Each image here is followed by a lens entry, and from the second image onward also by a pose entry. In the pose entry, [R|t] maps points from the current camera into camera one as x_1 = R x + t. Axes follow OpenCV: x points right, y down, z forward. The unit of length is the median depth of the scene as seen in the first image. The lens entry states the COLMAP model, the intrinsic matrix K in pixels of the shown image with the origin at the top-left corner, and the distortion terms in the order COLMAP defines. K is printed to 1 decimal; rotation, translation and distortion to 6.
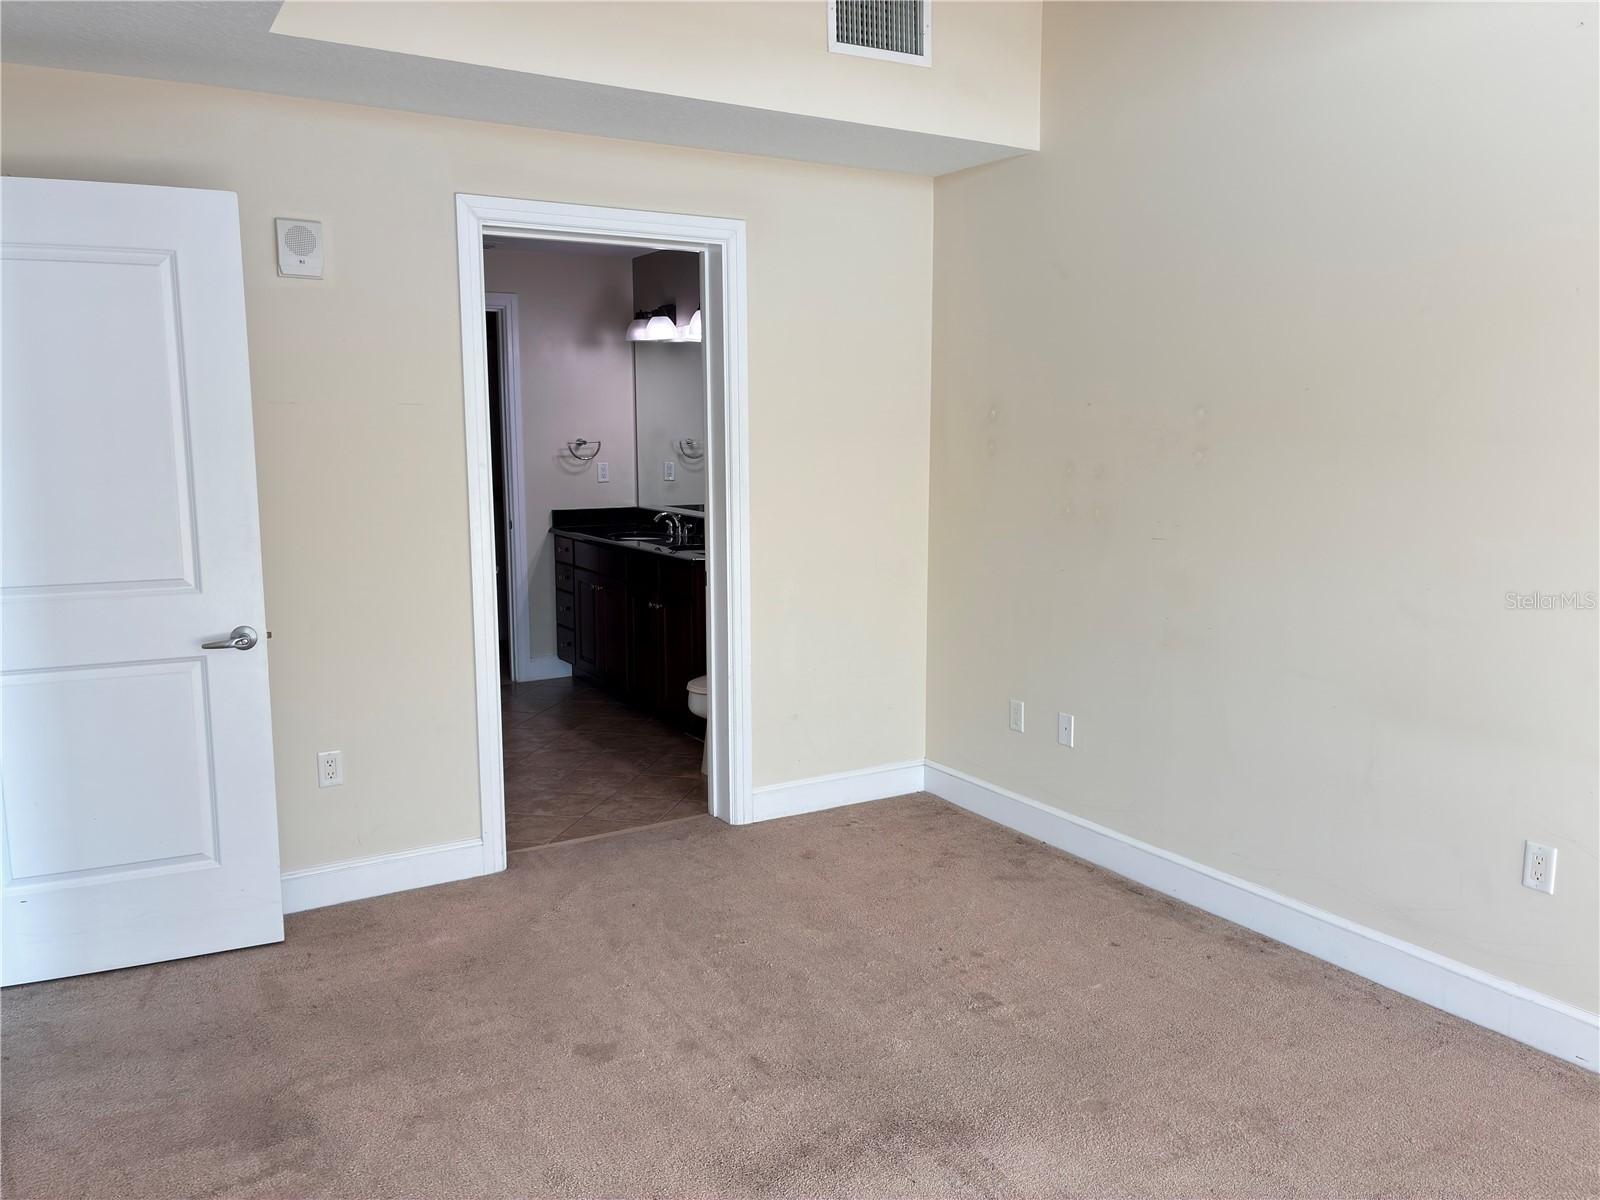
lens RADIAL K [[1210.7, 0, 805.3], [0, 1210.7, 603.0], [0, 0, 1]] dist [0.013469, -0.018957]
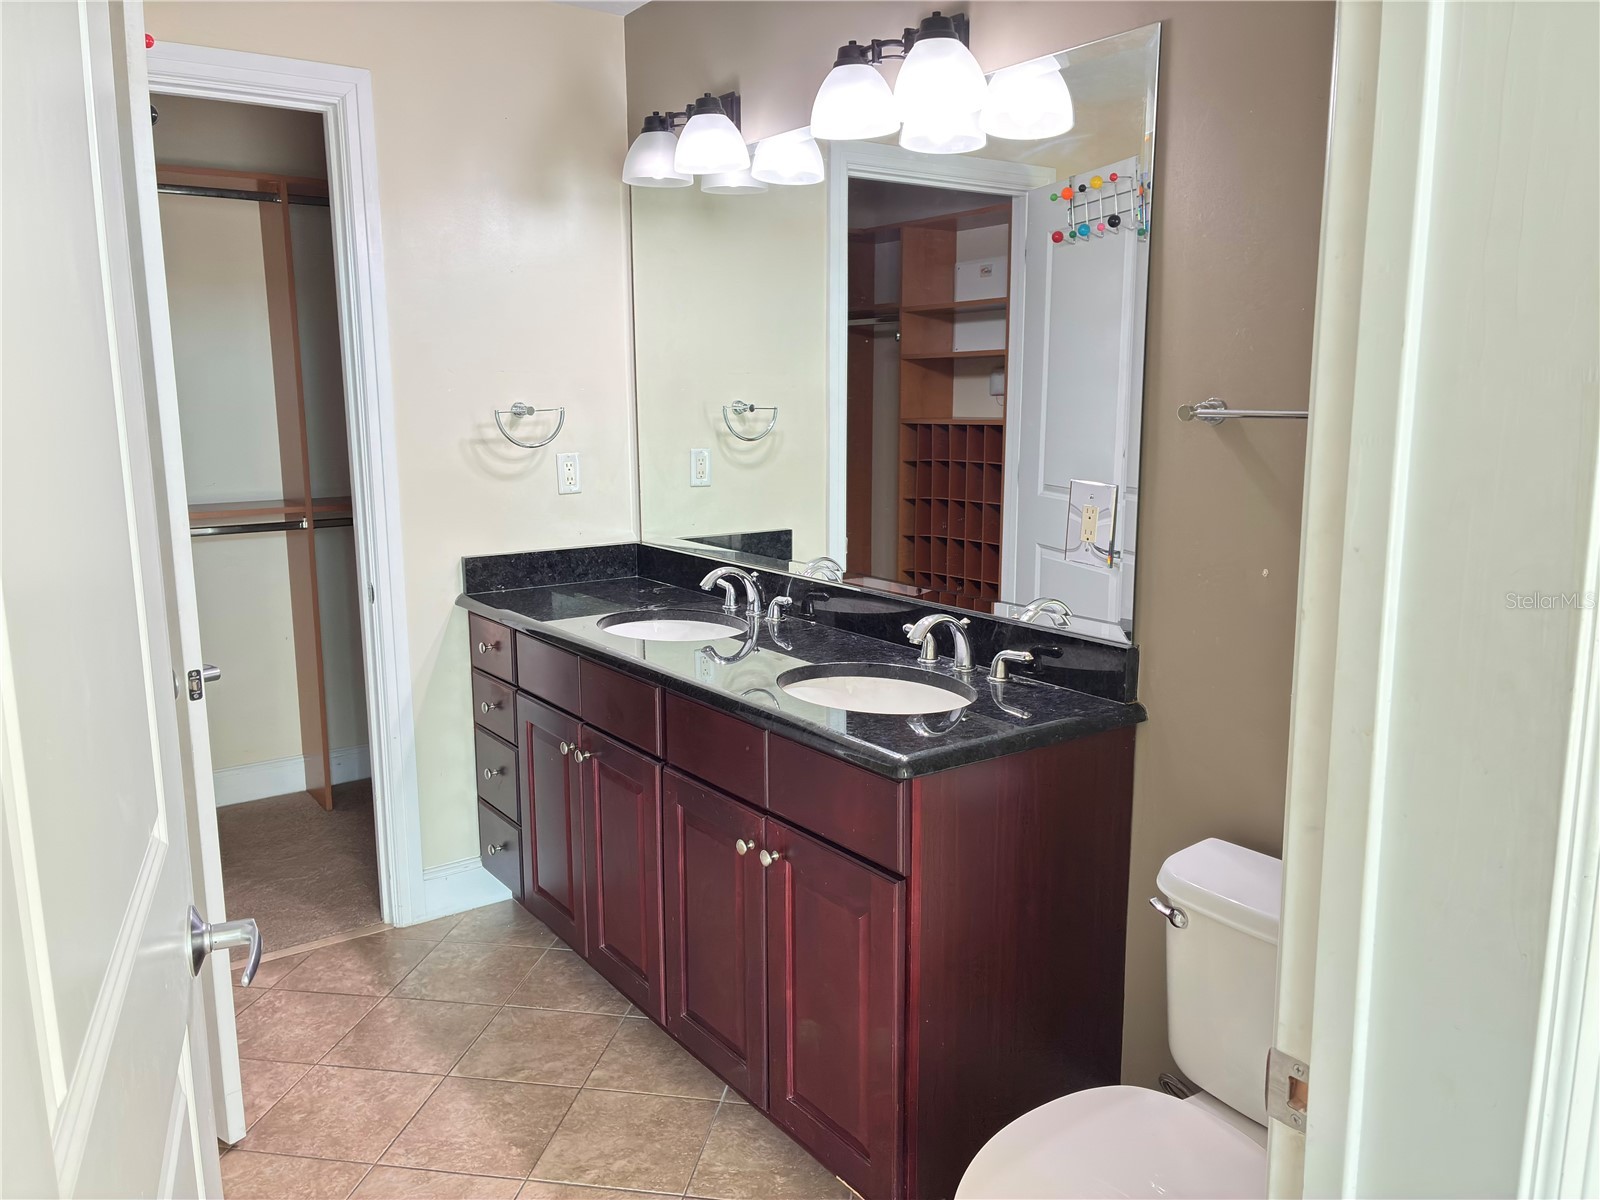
lens RADIAL K [[1210.7, 0, 793.0], [0, 1210.7, 597.8], [0, 0, 1]] dist [0.013469, -0.018957]
pose [[0.998000, -0.017097, 0.060850, -0.111223], [0.015670, 0.999593, 0.023851, -0.070284], [-0.061233, -0.022850, 0.997862, 0.528613]]
